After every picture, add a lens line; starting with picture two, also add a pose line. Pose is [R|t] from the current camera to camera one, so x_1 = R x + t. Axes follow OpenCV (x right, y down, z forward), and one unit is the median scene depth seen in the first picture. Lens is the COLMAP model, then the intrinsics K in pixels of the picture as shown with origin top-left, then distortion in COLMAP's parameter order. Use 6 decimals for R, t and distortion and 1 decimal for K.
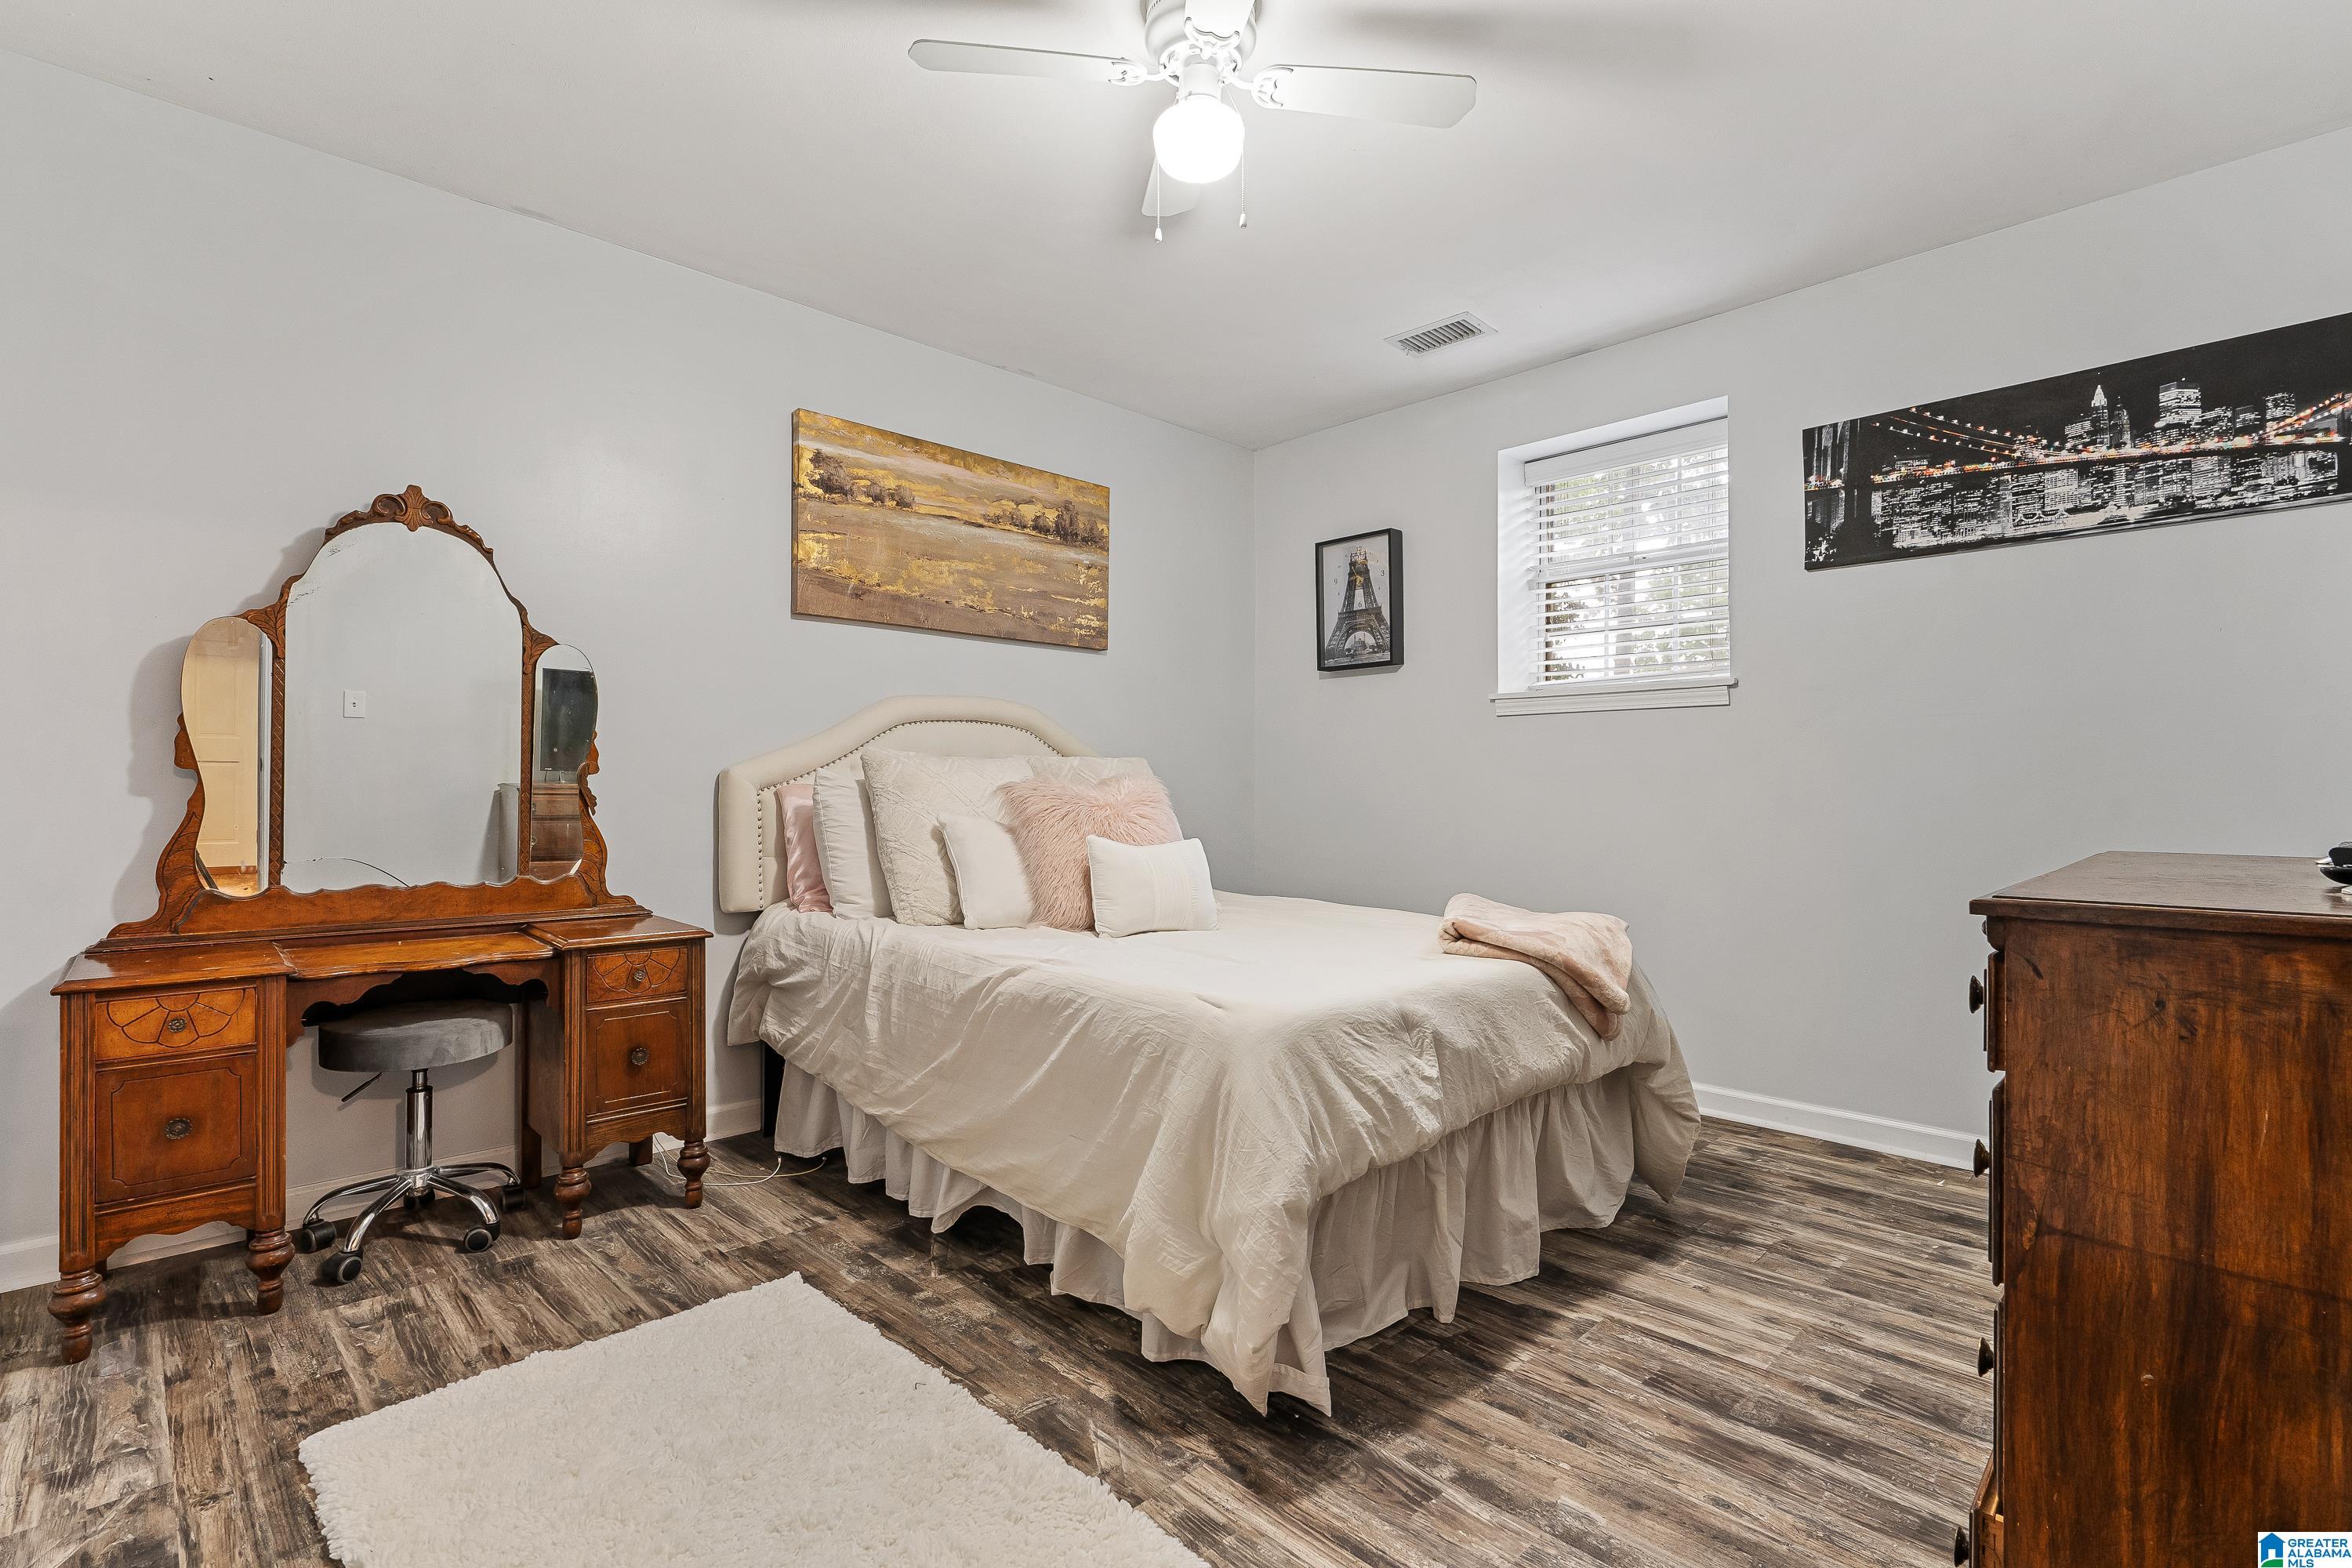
lens RADIAL K [[1079.7, 0, 1163.6], [0, 1079.7, 775.3], [0, 0, 1]] dist [-0.002629, -0.000156]
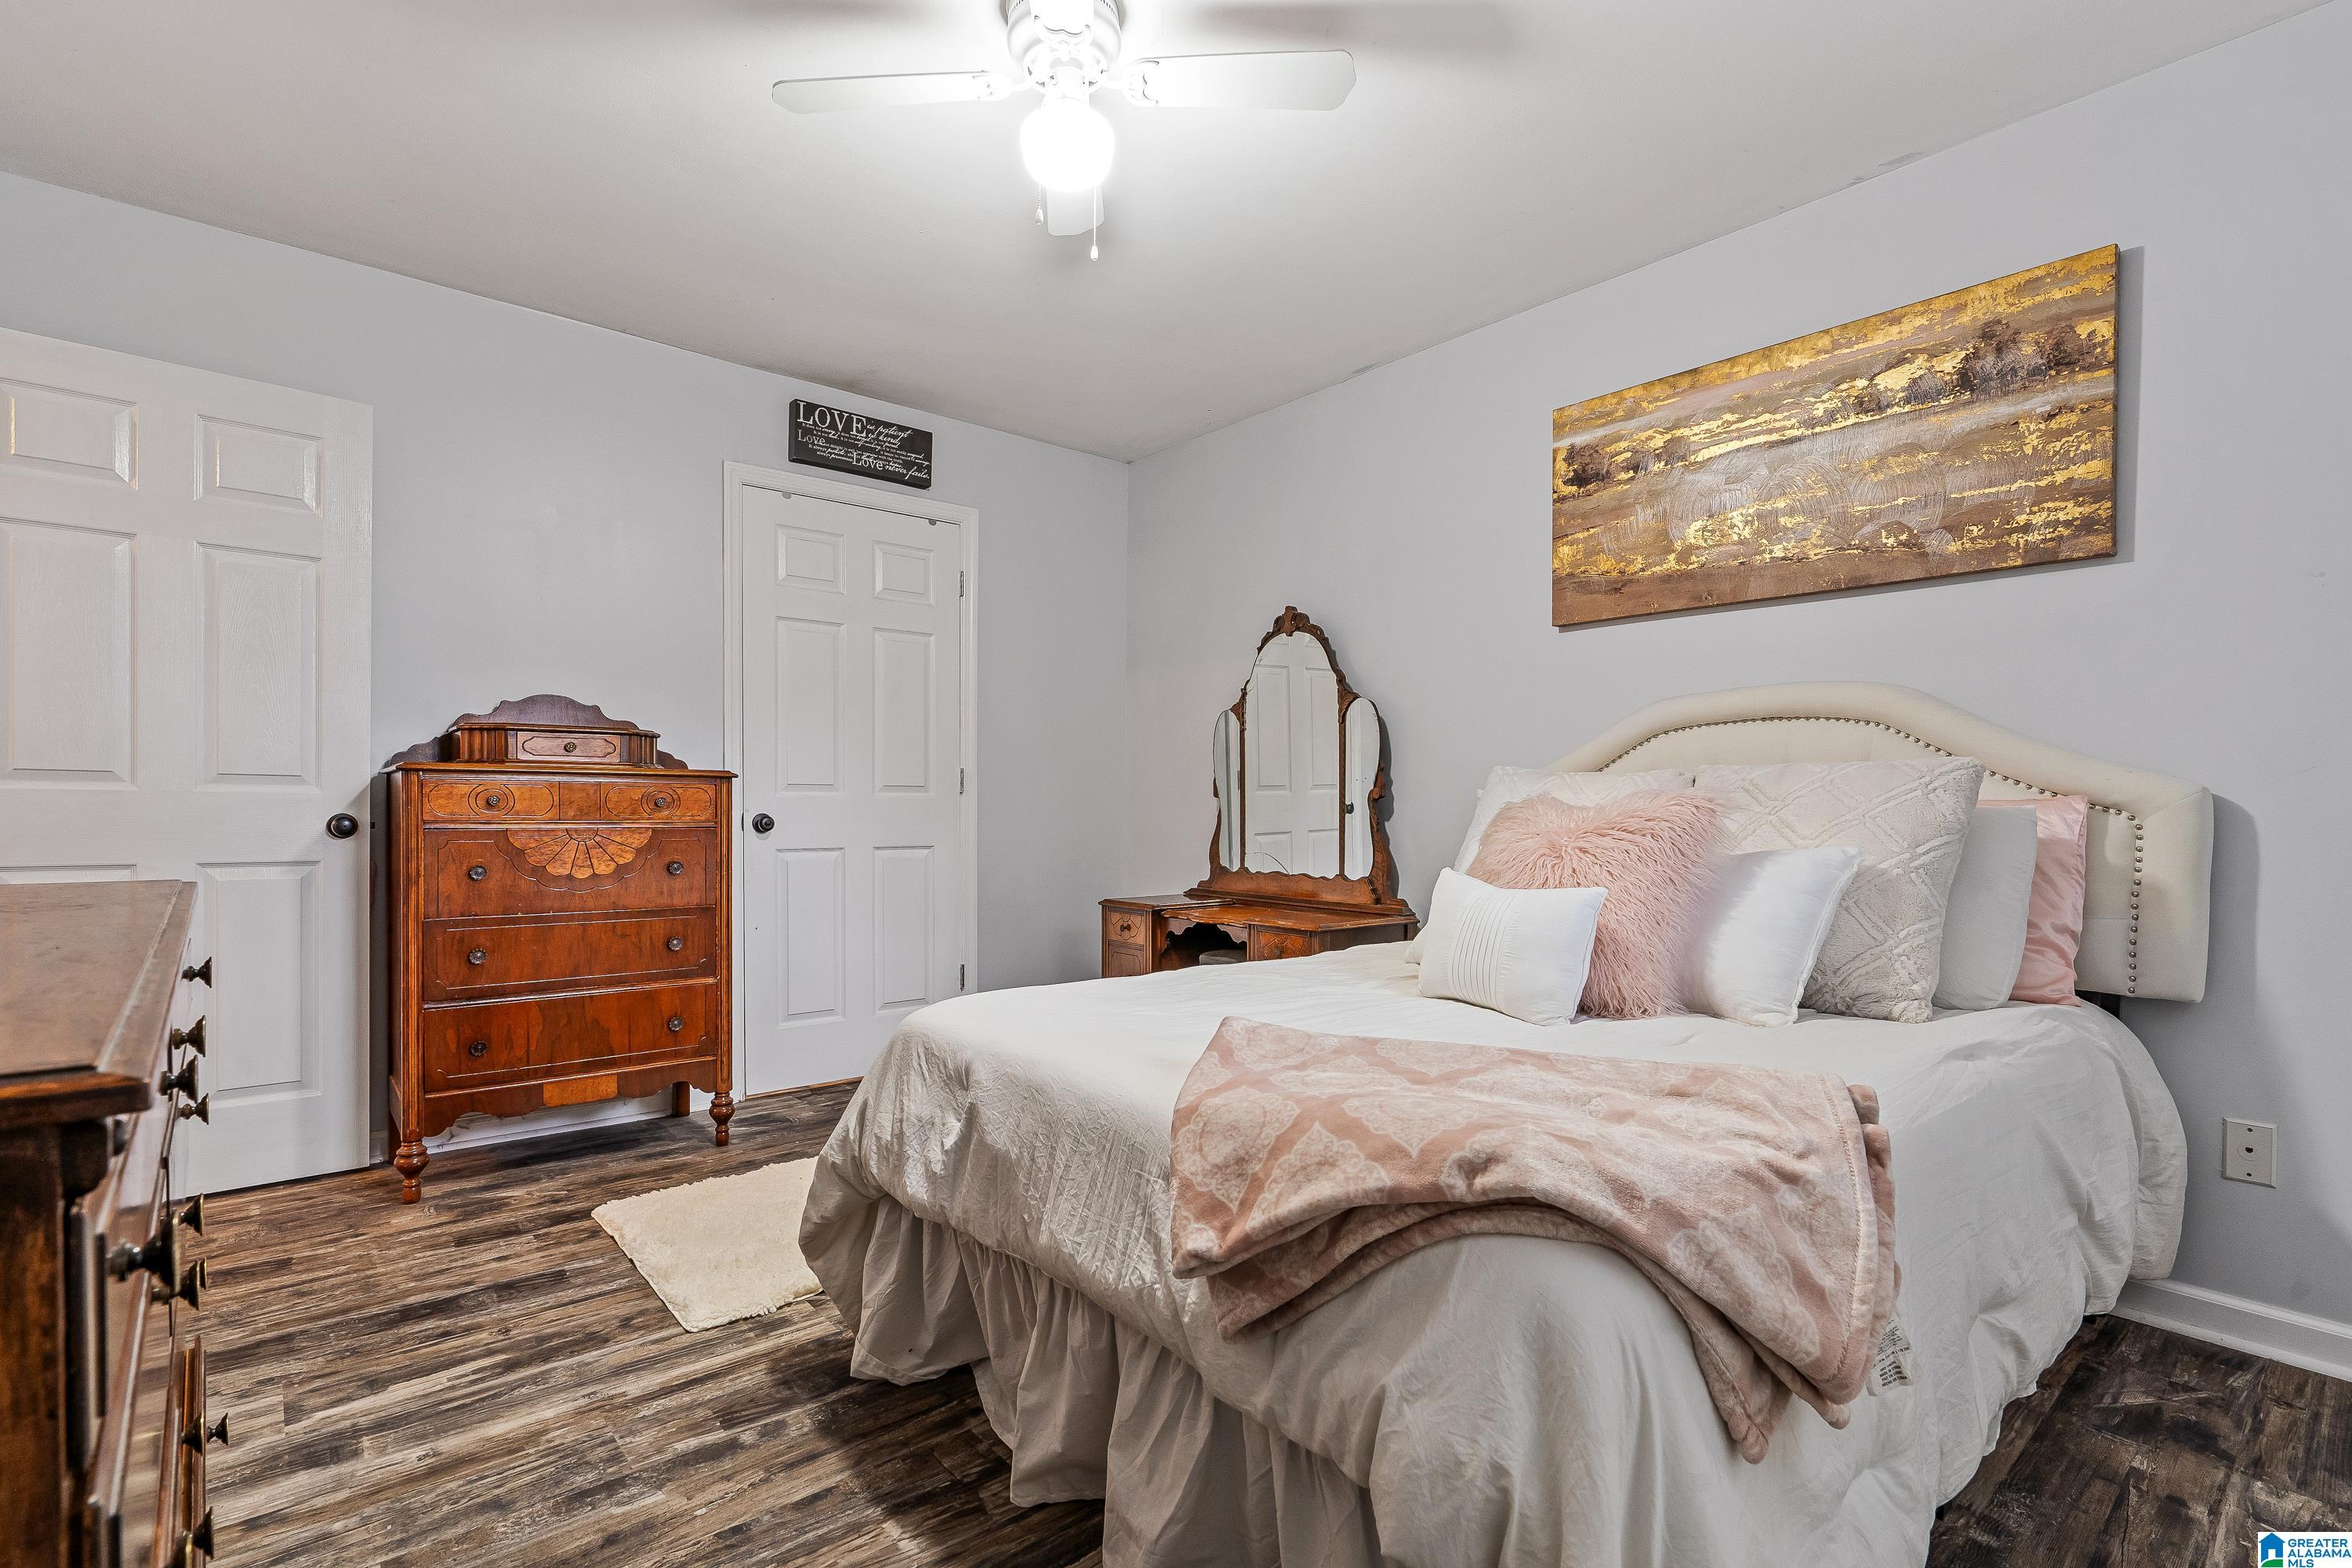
lens RADIAL K [[1079.7, 0, 1163.1], [0, 1079.7, 809.1], [0, 0, 1]] dist [-0.002629, -0.000156]
pose [[-0.058582, 0.000441, -0.998282, 0.817793], [0.003857, 0.999993, 0.000215, 0.011990], [0.998275, -0.003838, -0.058584, 0.922244]]
